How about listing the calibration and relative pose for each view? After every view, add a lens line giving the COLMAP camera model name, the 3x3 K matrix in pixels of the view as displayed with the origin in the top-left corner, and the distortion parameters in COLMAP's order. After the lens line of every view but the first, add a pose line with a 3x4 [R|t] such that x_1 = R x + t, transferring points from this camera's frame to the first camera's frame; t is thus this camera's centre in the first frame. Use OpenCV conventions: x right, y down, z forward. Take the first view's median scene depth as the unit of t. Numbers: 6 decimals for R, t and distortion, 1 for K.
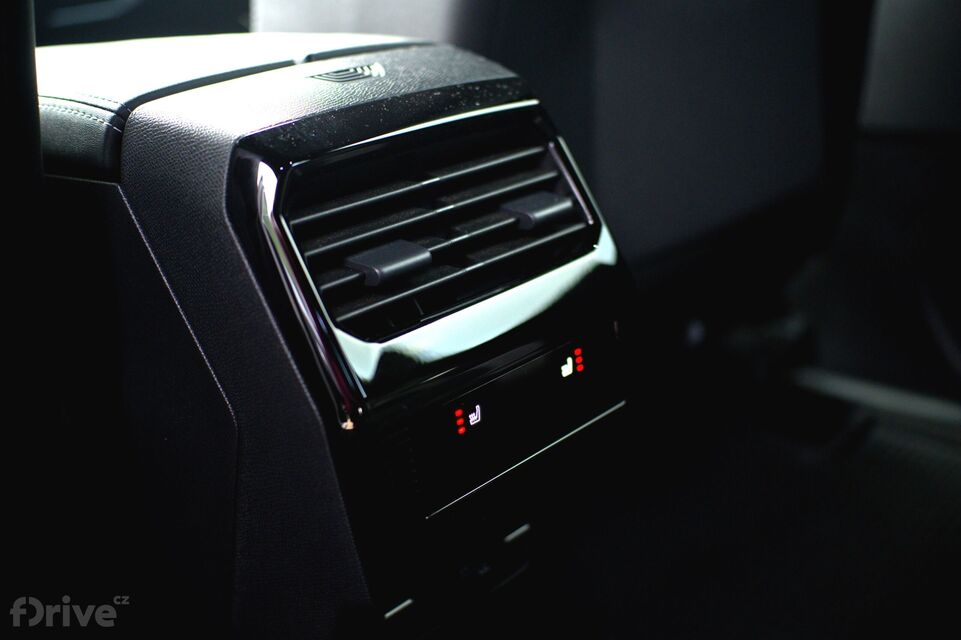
lens RADIAL K [[1128.3, 0, 383.8], [0, 1128.3, 321.7], [0, 0, 1]] dist [-0.012434, 0.002064]
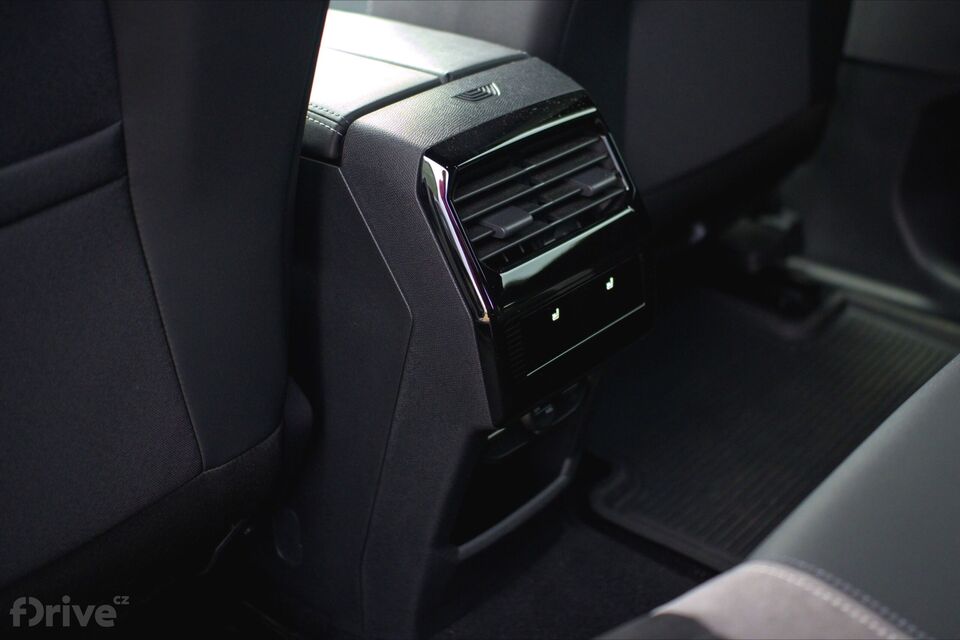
lens RADIAL K [[1129.1, 0, 480.0], [0, 1129.1, 320.0], [0, 0, 1]] dist [-0.050368, 0.003554]
pose [[0.997296, 0.015934, 0.071740, -0.133170], [-0.024338, 0.992735, 0.117837, -0.091051], [-0.069341, -0.119264, 0.990438, -0.571386]]
